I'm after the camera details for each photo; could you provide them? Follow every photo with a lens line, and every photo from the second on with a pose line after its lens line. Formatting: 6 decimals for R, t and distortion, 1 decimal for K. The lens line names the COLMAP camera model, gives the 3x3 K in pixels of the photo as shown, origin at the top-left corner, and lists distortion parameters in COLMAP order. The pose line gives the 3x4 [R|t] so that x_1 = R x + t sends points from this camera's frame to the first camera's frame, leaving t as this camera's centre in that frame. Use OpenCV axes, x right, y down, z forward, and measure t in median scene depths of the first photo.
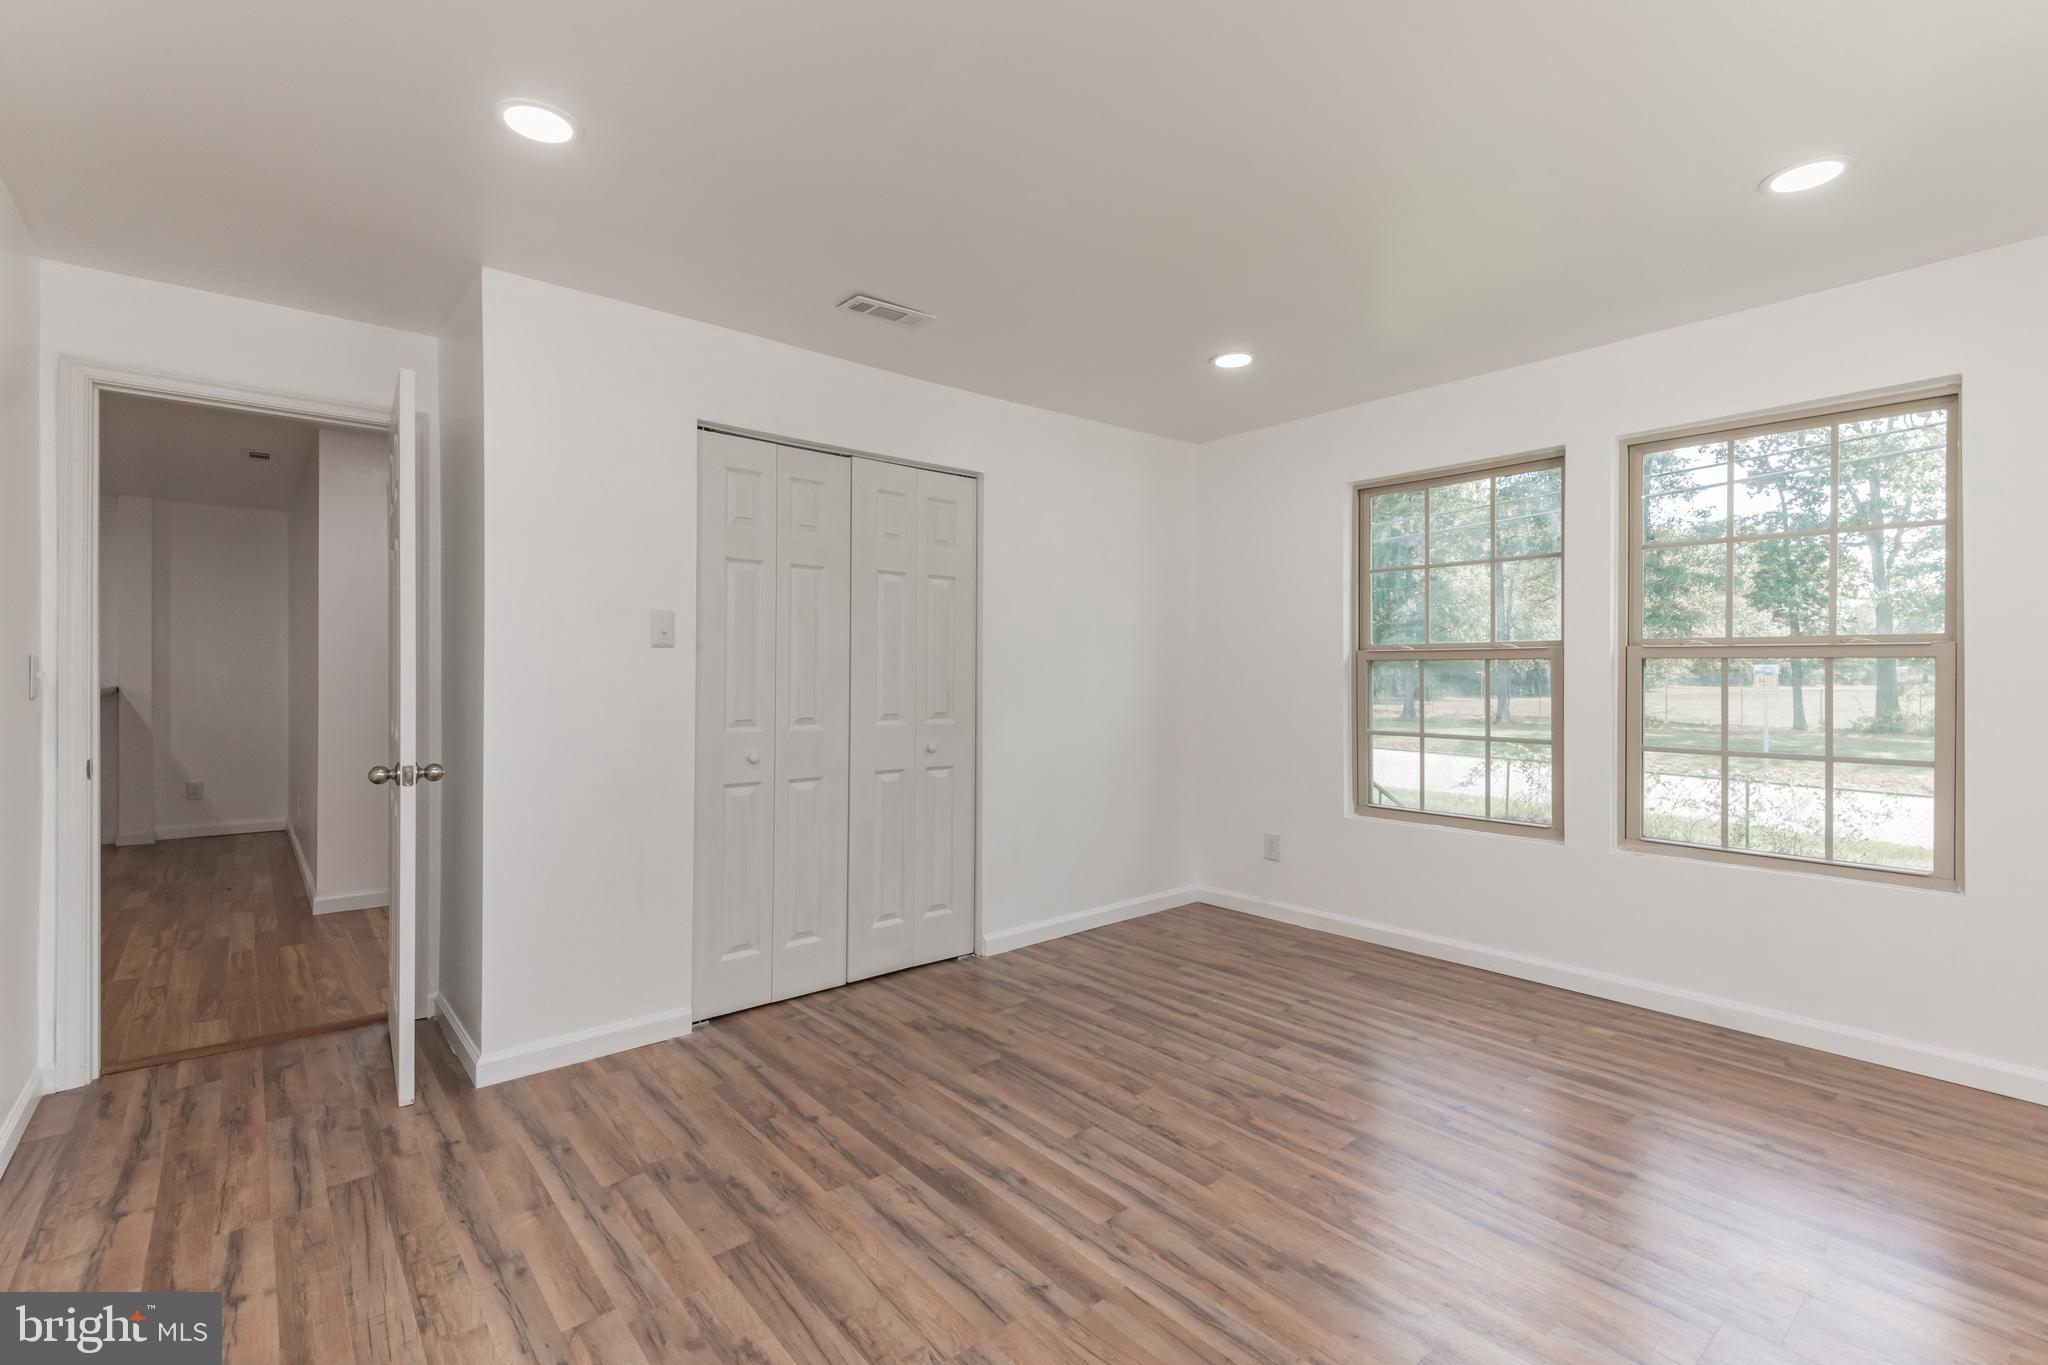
lens RADIAL K [[951.2, 0, 1016.9], [0, 951.2, 720.2], [0, 0, 1]] dist [-0.001805, -0.000686]
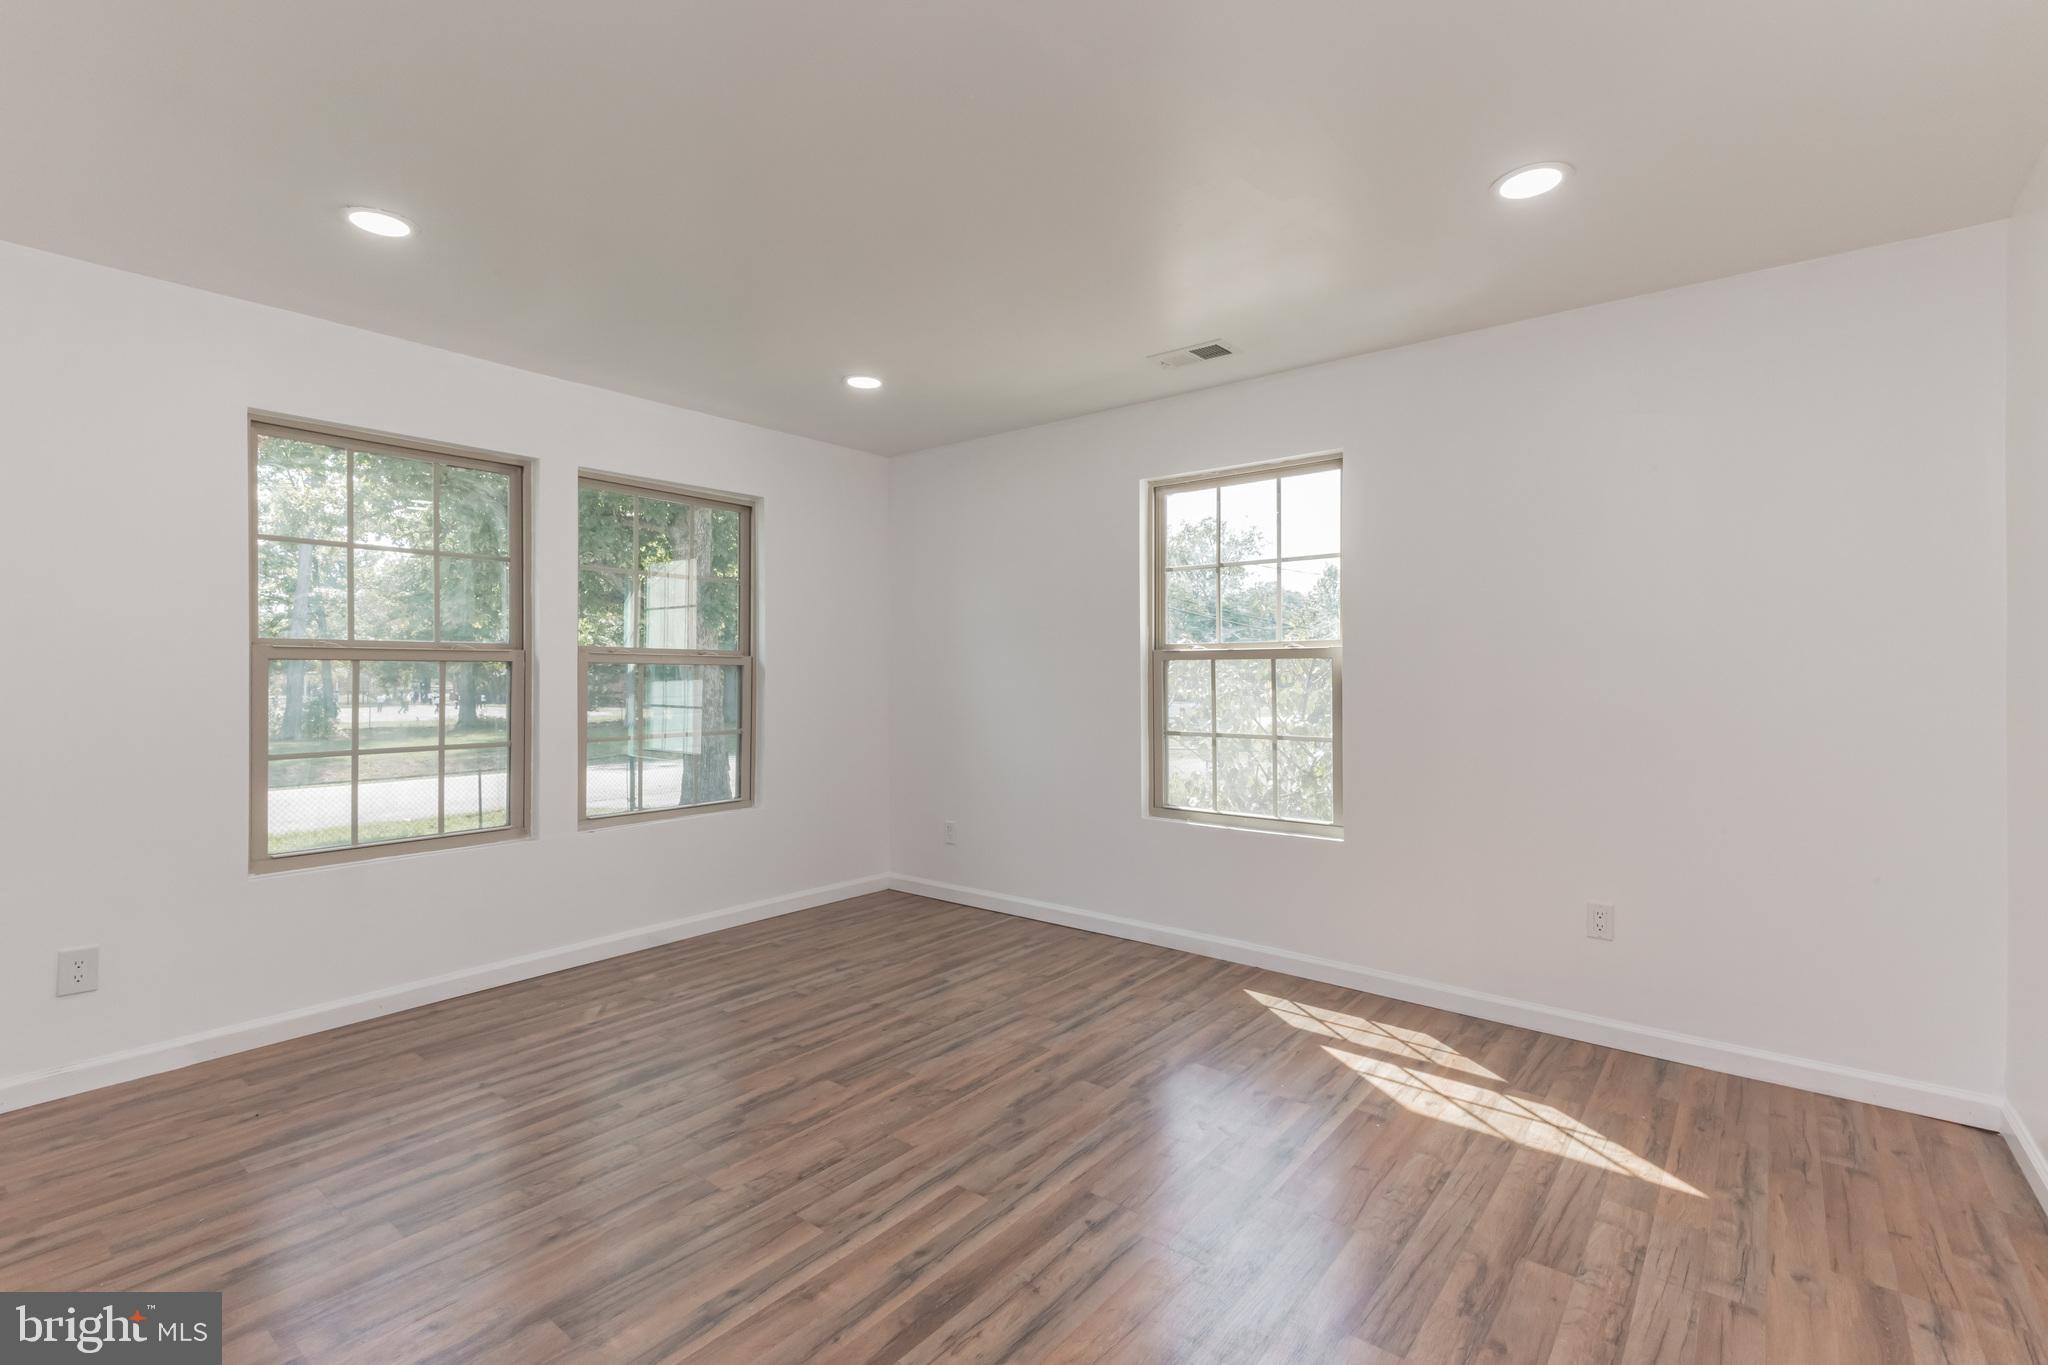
lens RADIAL K [[957.2, 0, 1009.1], [0, 957.2, 673.7], [0, 0, 1]] dist [0.036629, -0.022334]
pose [[-0.216510, -0.006040, 0.976262, -0.659406], [0.053608, 0.998399, 0.018066, -0.048011], [-0.974807, 0.056247, -0.215839, 0.807202]]
